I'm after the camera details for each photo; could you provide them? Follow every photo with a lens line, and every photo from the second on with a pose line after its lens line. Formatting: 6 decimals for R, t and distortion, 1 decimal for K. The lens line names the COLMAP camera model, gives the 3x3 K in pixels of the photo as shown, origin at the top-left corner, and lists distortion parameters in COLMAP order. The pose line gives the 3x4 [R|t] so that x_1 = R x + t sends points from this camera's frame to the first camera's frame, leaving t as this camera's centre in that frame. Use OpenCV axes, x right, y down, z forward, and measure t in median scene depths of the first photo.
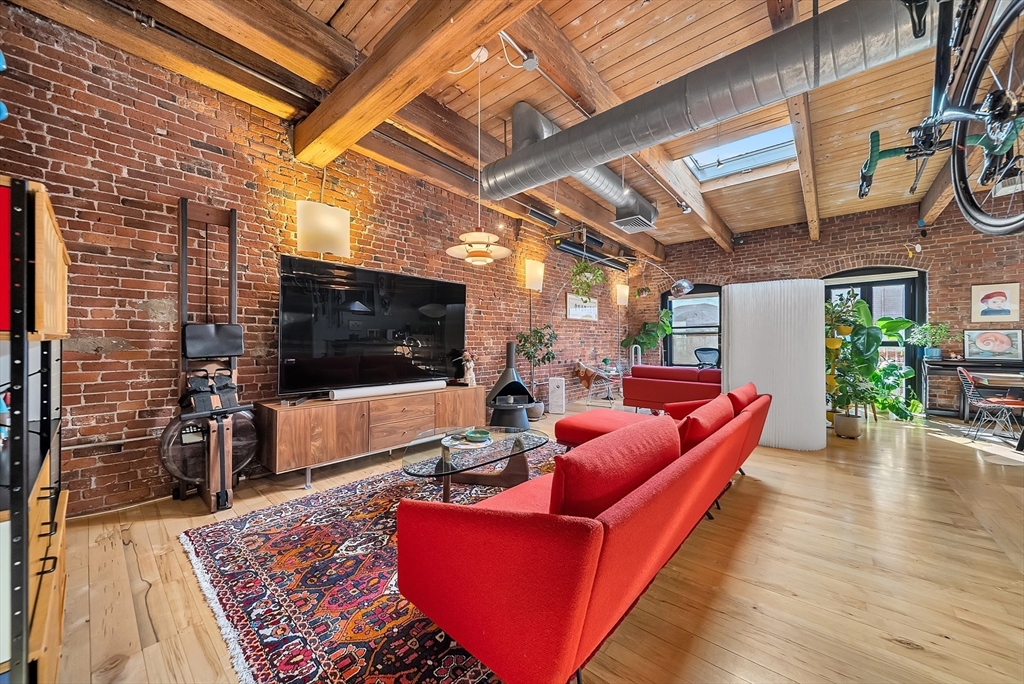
lens RADIAL K [[366.5, 0, 517.8], [0, 366.5, 345.0], [0, 0, 1]] dist [-0.000741, -0.001433]
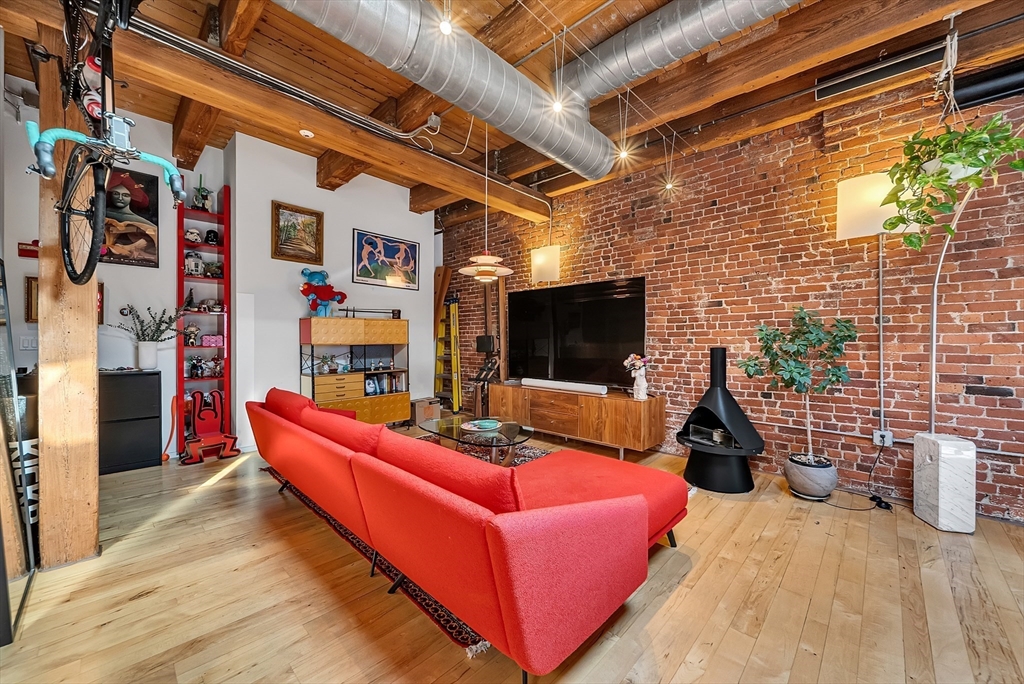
lens RADIAL K [[388.4, 0, 517.3], [0, 388.4, 348.1], [0, 0, 1]] dist [0.001770, 0.000120]
pose [[-0.059548, 0.015559, -0.998104, 0.606668], [-0.010767, 0.999810, 0.016228, -0.011383], [0.998167, 0.011713, -0.059369, 0.617912]]
